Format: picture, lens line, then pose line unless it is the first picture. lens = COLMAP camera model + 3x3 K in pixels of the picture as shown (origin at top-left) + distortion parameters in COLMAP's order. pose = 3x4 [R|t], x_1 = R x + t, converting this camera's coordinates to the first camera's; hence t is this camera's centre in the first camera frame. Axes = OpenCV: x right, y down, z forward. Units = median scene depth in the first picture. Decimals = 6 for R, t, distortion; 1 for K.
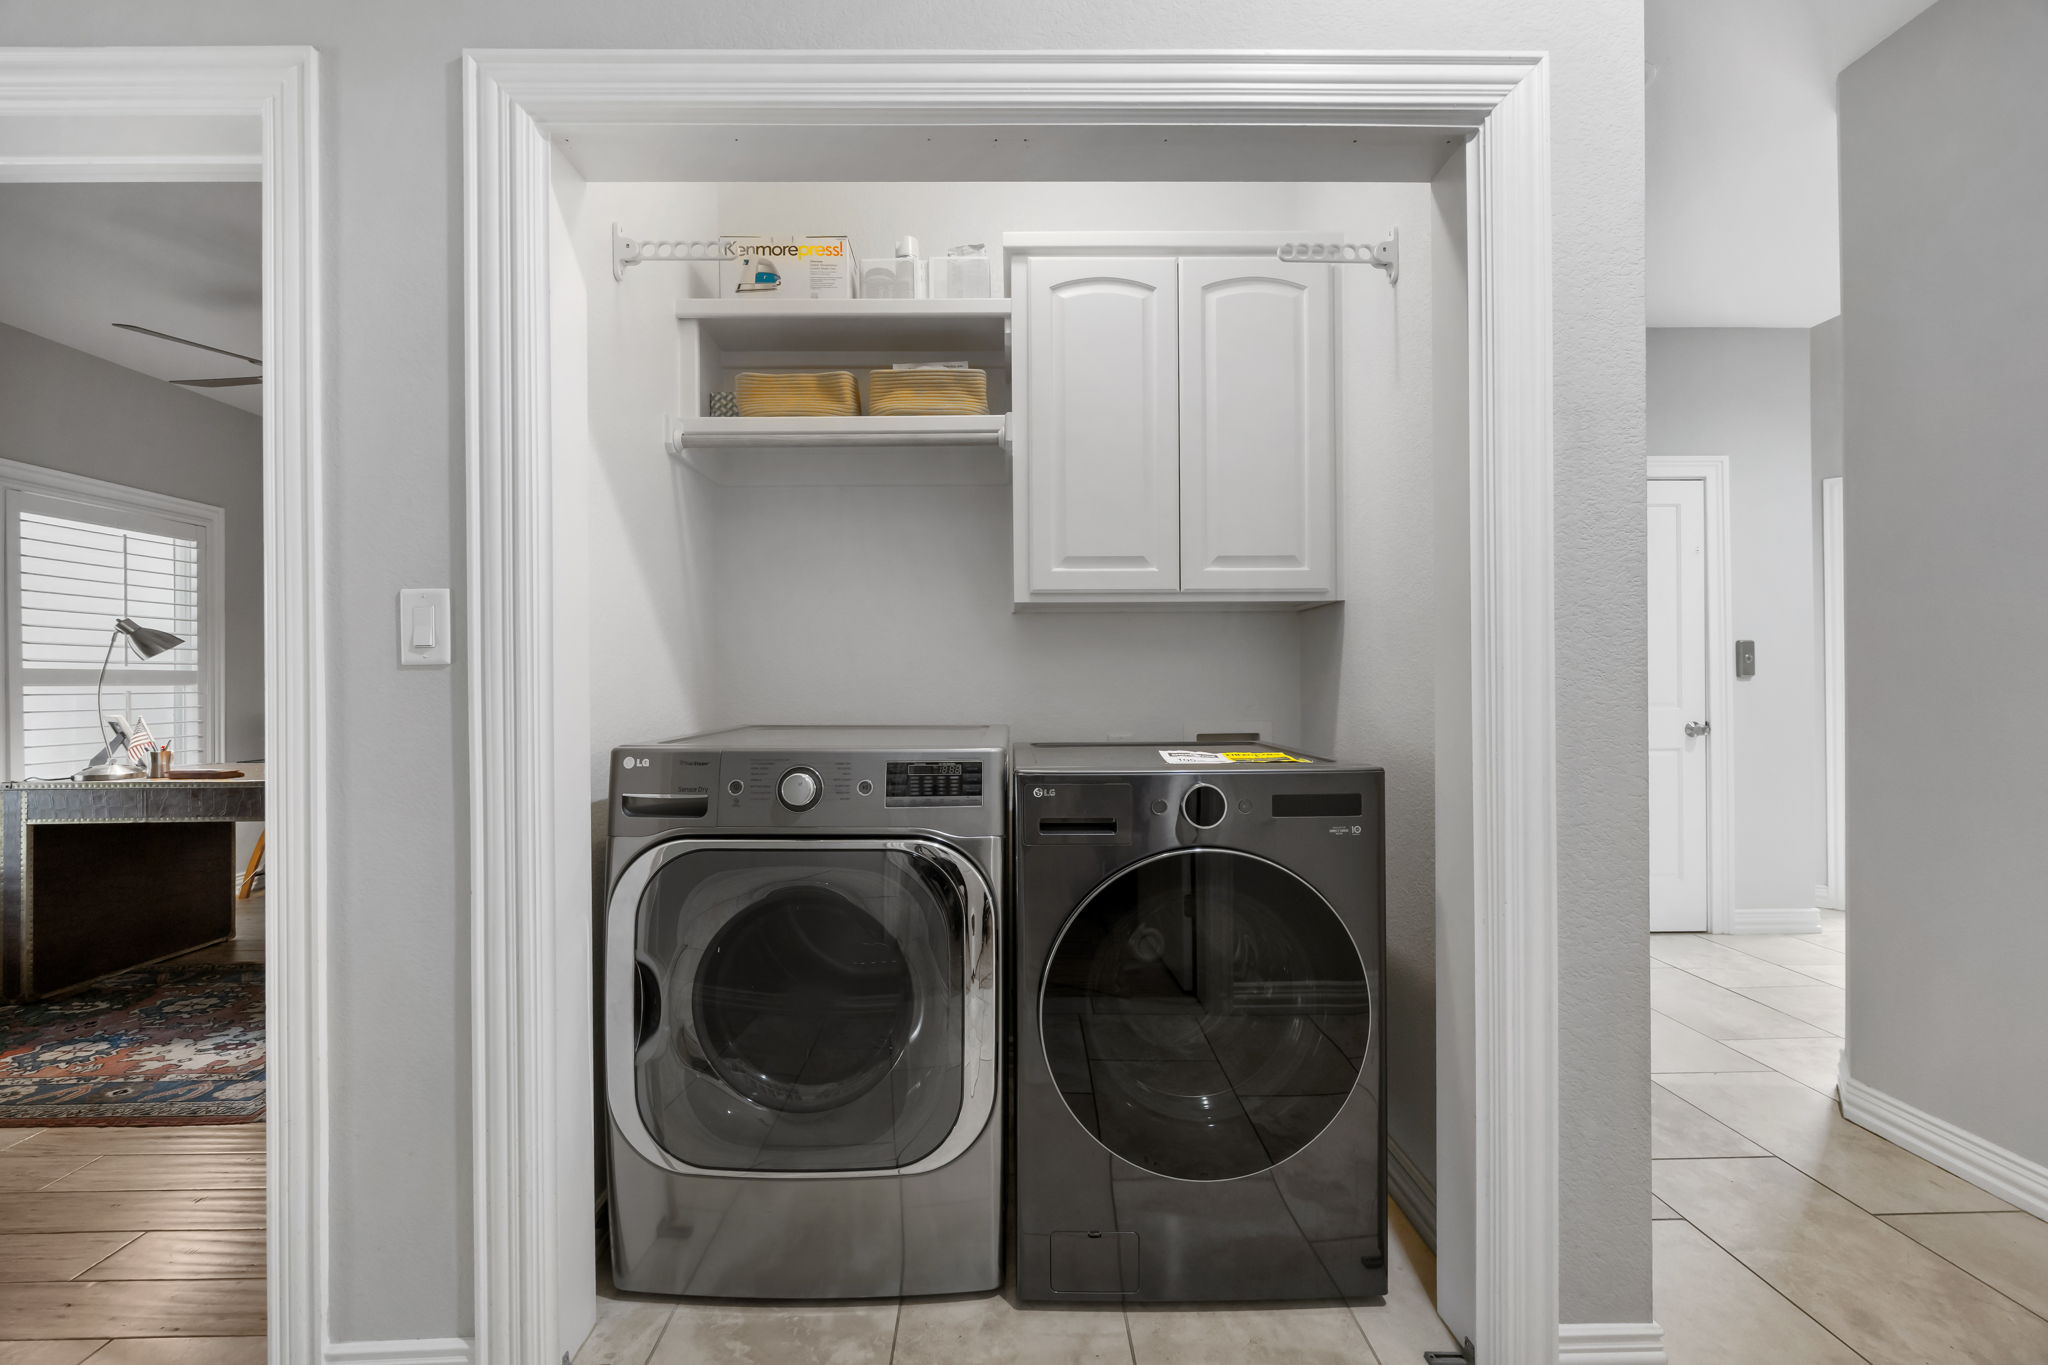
lens RADIAL K [[792.6, 0, 1021.1], [0, 792.6, 684.4], [0, 0, 1]] dist [-0.000720, -0.000253]
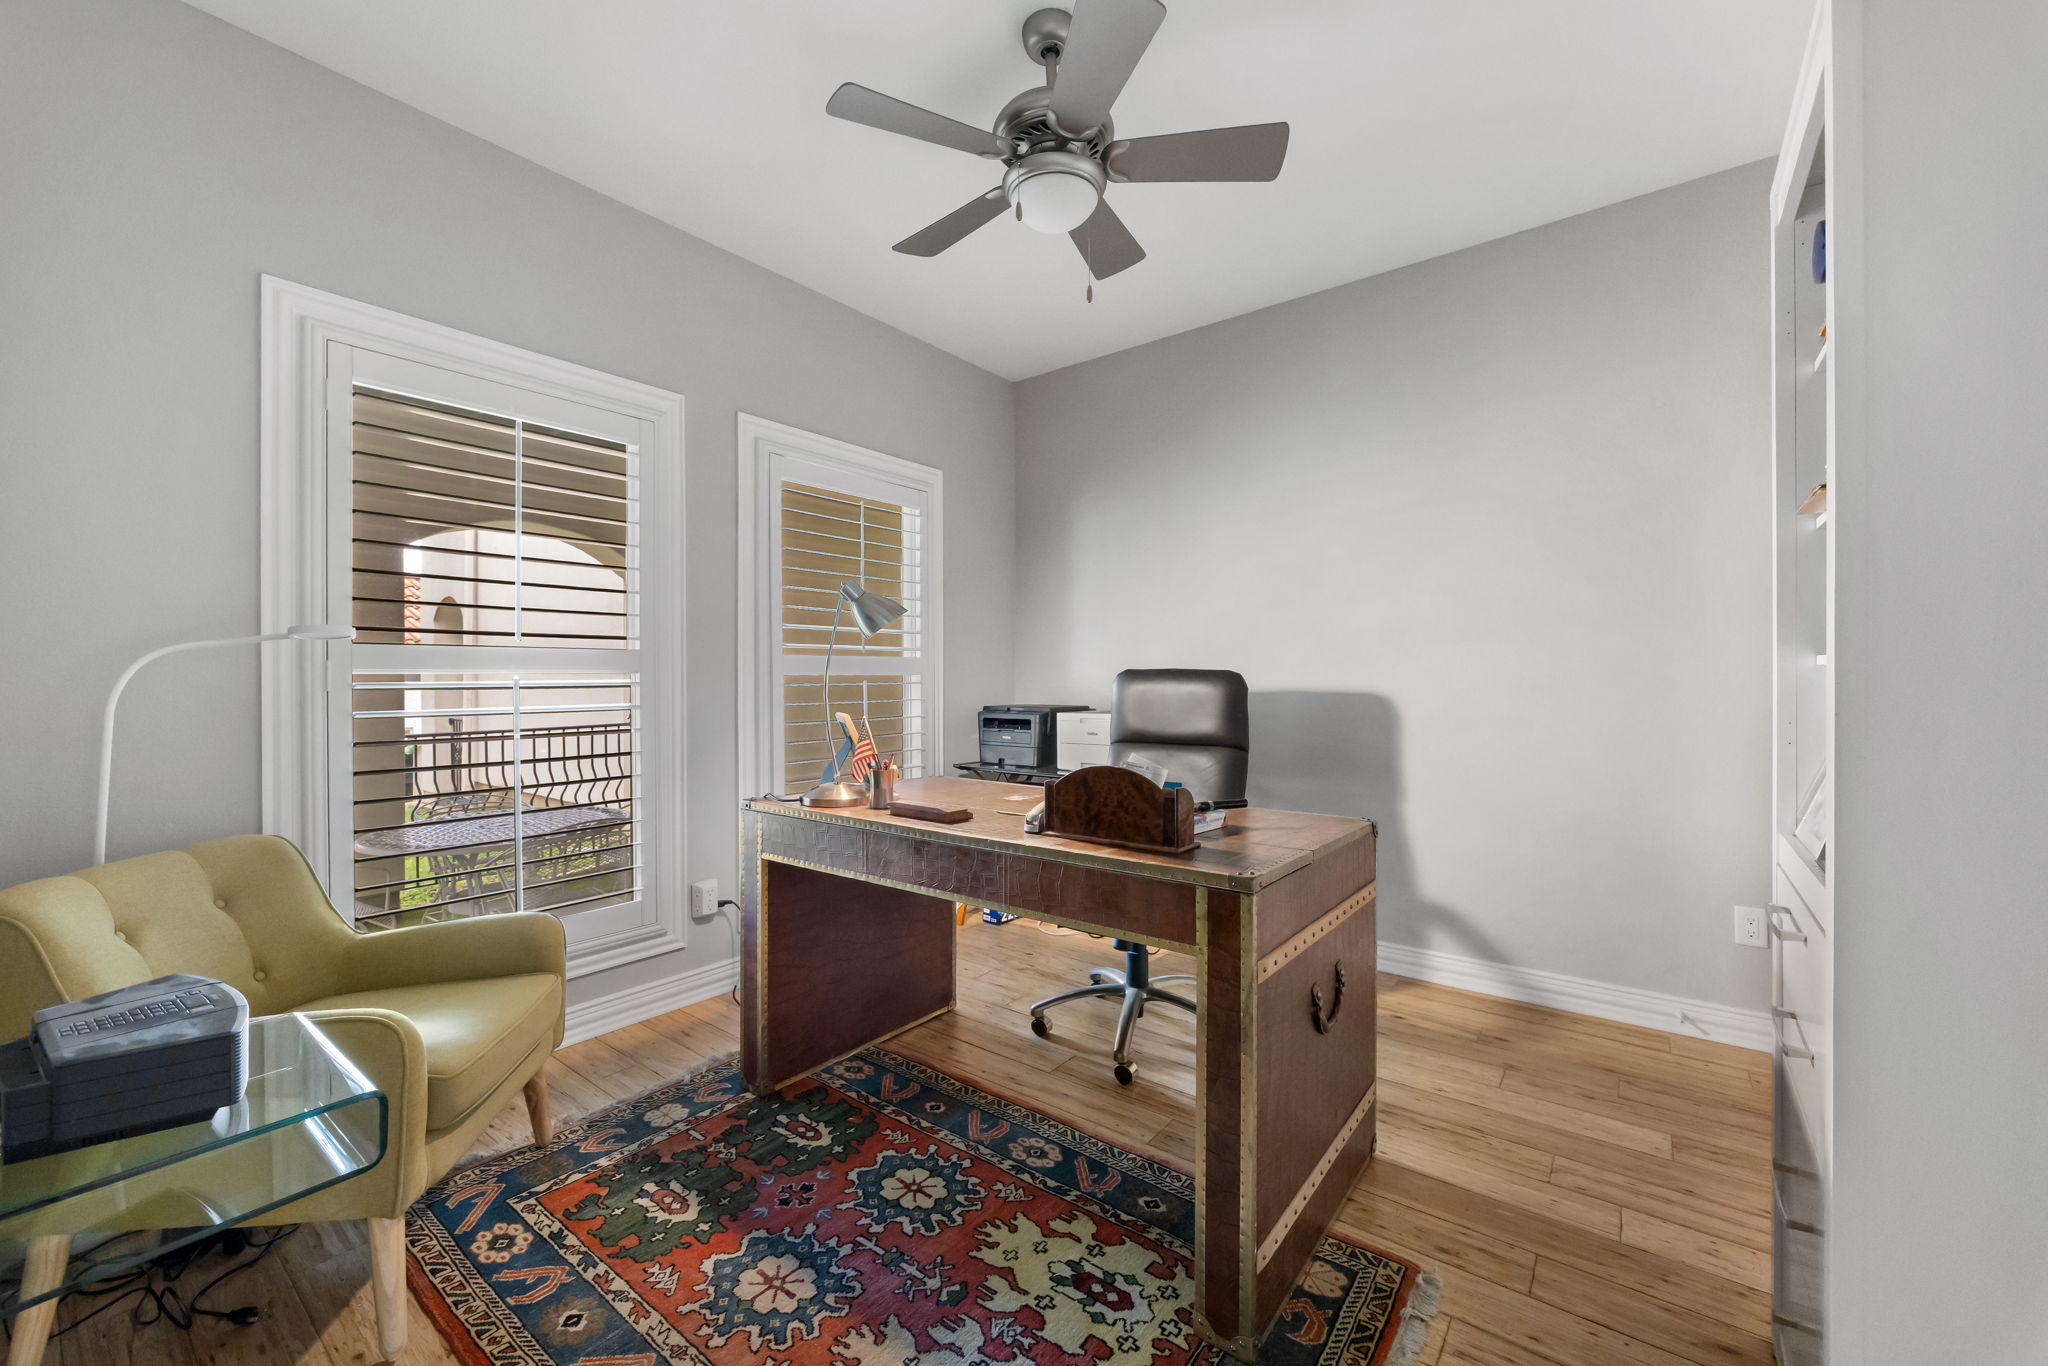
lens RADIAL K [[792.6, 0, 1028.7], [0, 792.6, 677.3], [0, 0, 1]] dist [-0.000720, -0.000253]
pose [[0.784107, 0.002720, -0.620620, -0.587417], [-0.000532, 0.999993, 0.003710, 0.001505], [0.620626, -0.002579, 0.784103, 0.564492]]
